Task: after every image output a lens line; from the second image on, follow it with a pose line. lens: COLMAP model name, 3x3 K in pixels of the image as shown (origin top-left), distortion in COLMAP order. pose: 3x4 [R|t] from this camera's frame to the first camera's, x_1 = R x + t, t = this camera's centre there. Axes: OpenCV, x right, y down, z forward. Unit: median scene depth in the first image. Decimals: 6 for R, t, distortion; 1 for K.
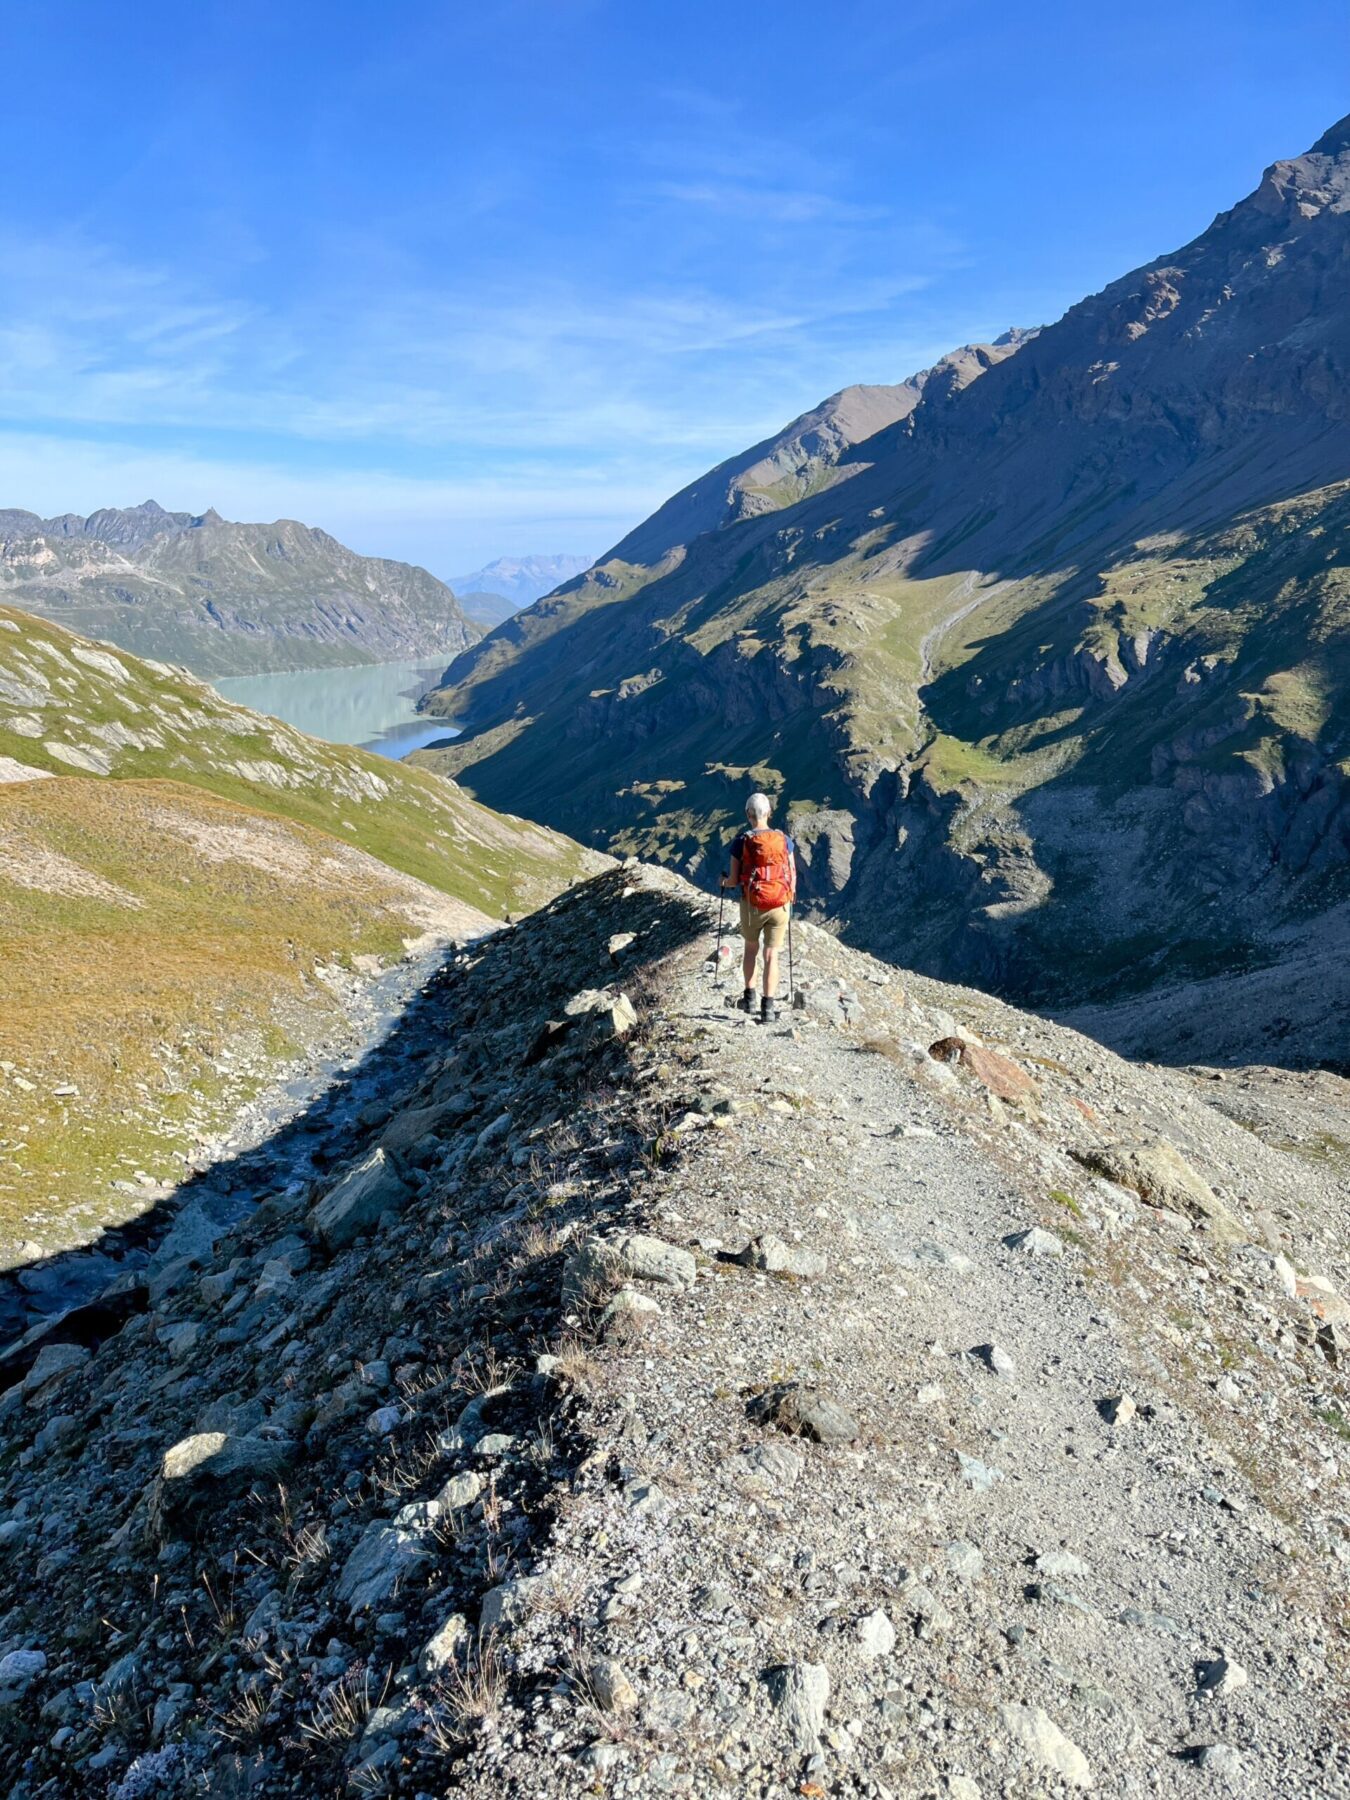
lens RADIAL K [[1396.0, 0, 663.2], [0, 1396.0, 887.1], [0, 0, 1]] dist [0.057259, -0.082198]
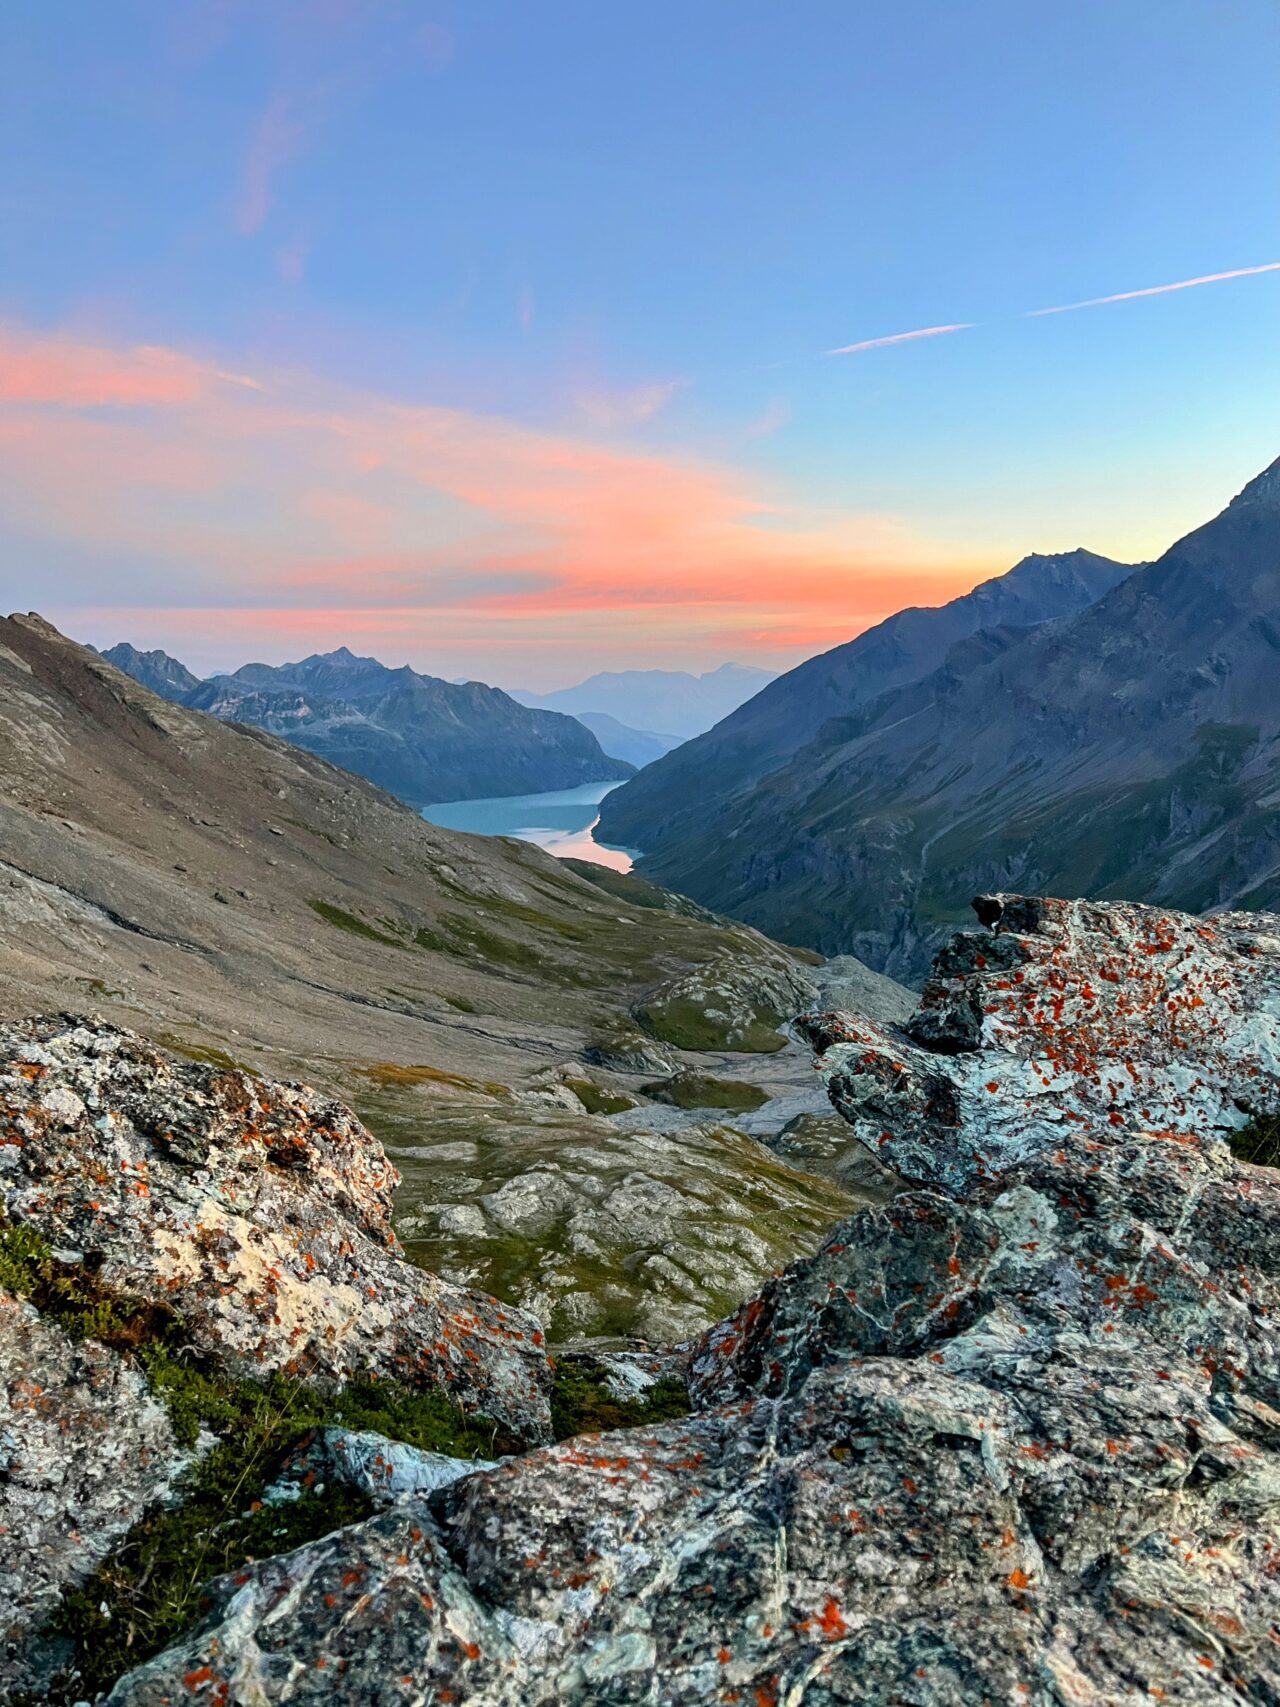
lens RADIAL K [[1323.9, 0, 641.6], [0, 1323.9, 853.7], [0, 0, 1]] dist [0.057259, -0.082198]
pose [[0.996768, 0.025977, -0.076018, -0.075548], [-0.032832, 0.995367, -0.090364, 0.022213], [0.073319, 0.092568, 0.993003, -0.977021]]
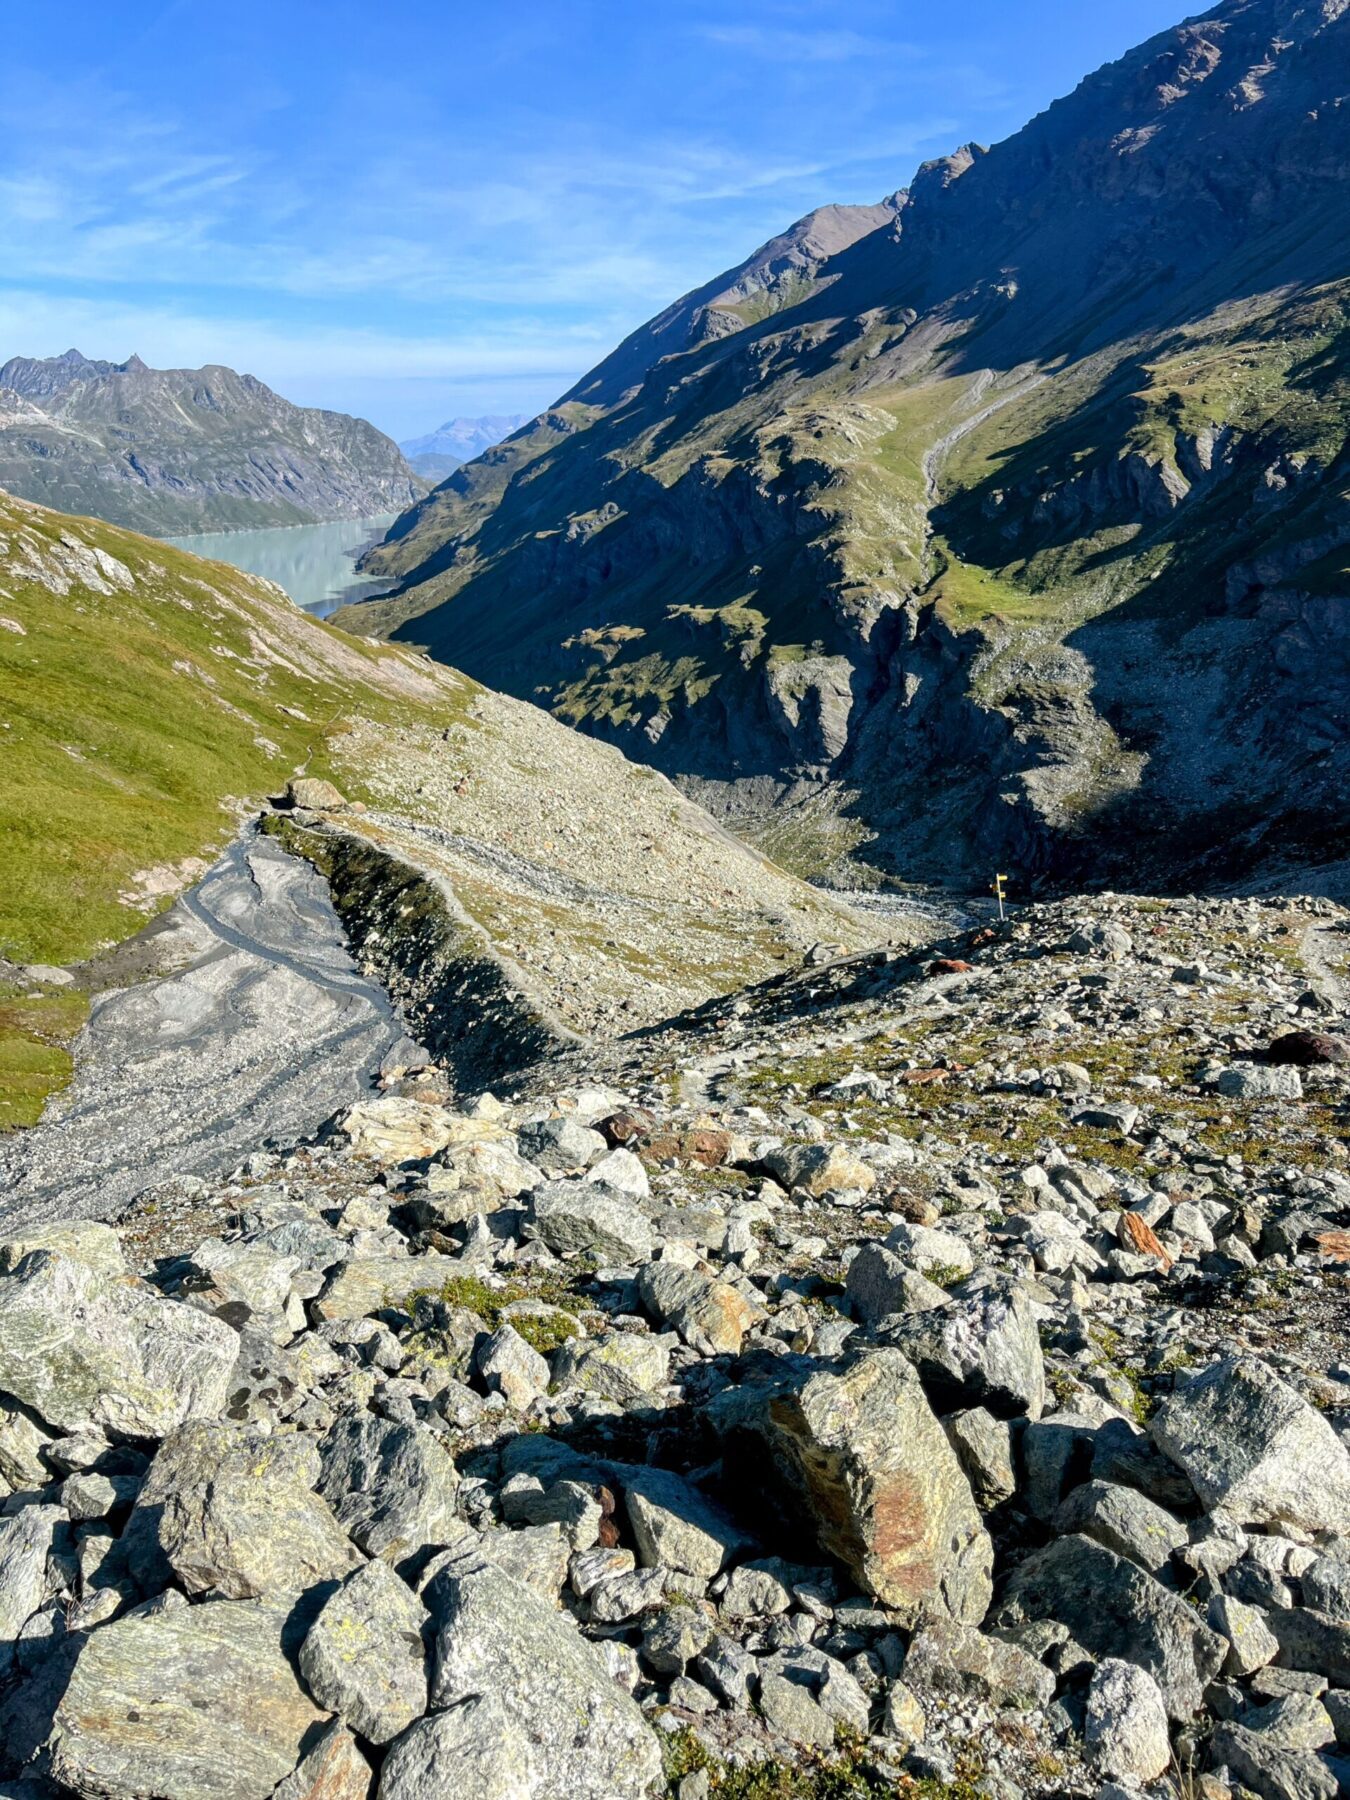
lens RADIAL K [[1396.0, 0, 683.9], [0, 1396.0, 903.1], [0, 0, 1]] dist [0.057259, -0.082198]
pose [[0.999213, -0.014297, 0.037002, 0.006510], [0.010516, 0.994887, 0.100441, 0.004193], [-0.038249, -0.099973, 0.994255, 0.150188]]
